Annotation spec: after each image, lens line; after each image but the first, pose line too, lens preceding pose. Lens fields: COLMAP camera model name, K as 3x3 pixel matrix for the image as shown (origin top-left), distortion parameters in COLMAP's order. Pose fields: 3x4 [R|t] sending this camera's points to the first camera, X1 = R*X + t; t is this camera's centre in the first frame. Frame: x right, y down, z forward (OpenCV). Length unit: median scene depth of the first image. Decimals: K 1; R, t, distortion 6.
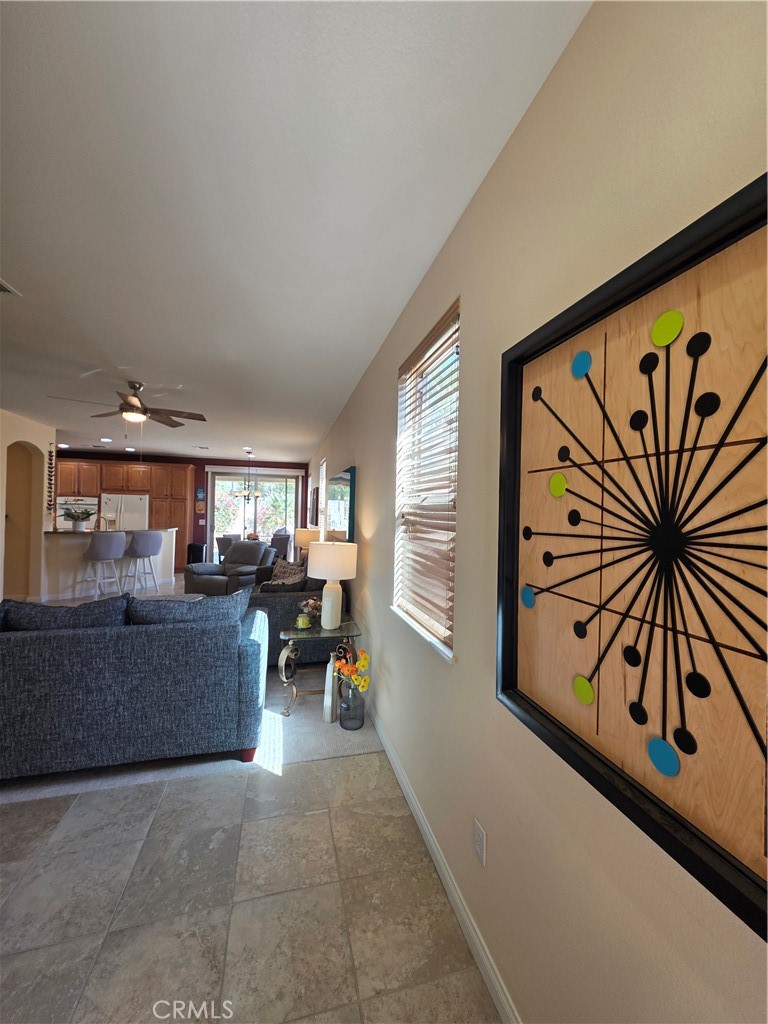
lens RADIAL K [[406.3, 0, 386.0], [0, 406.3, 514.5], [0, 0, 1]] dist [0.003149, 0.000228]
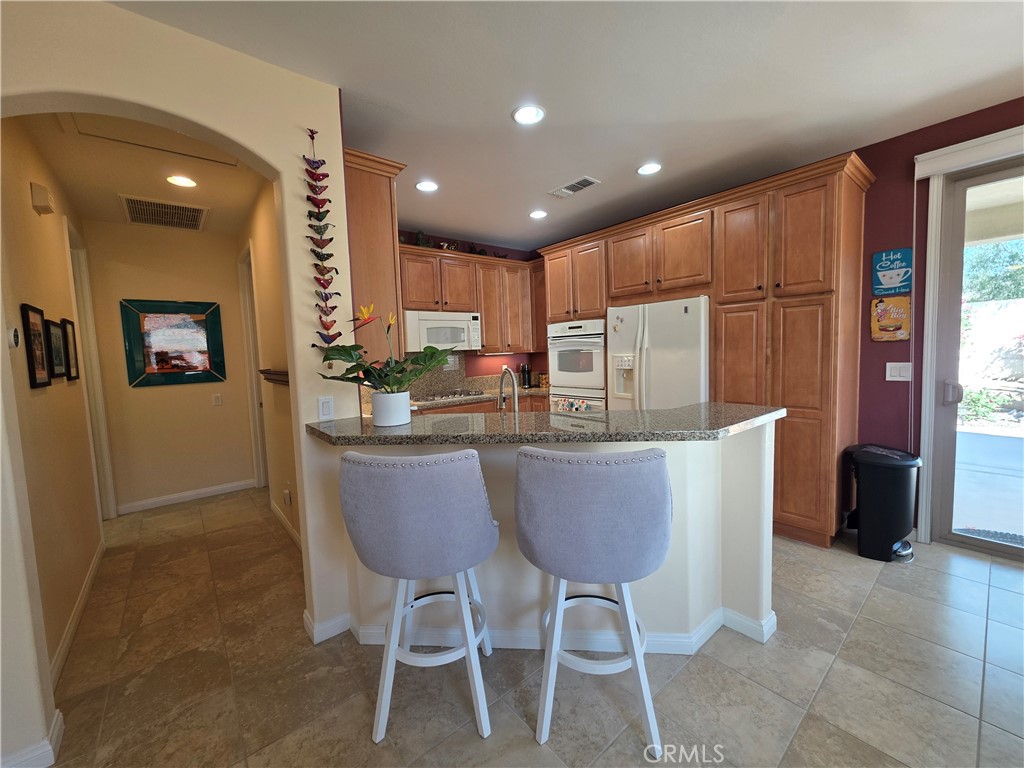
lens RADIAL K [[404.9, 0, 512.0], [0, 404.9, 379.5], [0, 0, 1]] dist [0.001727, -0.000024]
pose [[0.422843, 0.026351, -0.905820, -0.421895], [0.042905, 0.997874, 0.049058, -0.001065], [0.905187, -0.059608, 0.420813, 0.867750]]
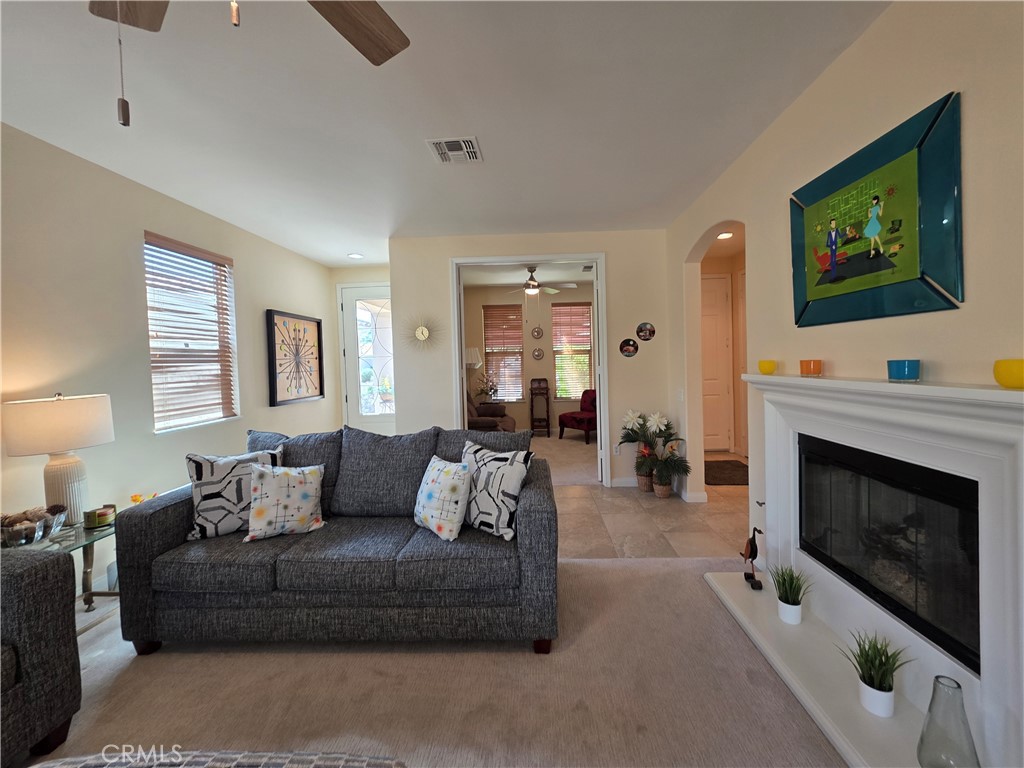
lens RADIAL K [[415.1, 0, 517.6], [0, 415.1, 372.0], [0, 0, 1]] dist [0.000615, 0.000048]
pose [[-0.957627, -0.005829, 0.287952, -0.457868], [0.006763, 0.999064, 0.042713, 0.001874], [-0.287931, 0.042851, -0.956692, 0.632030]]
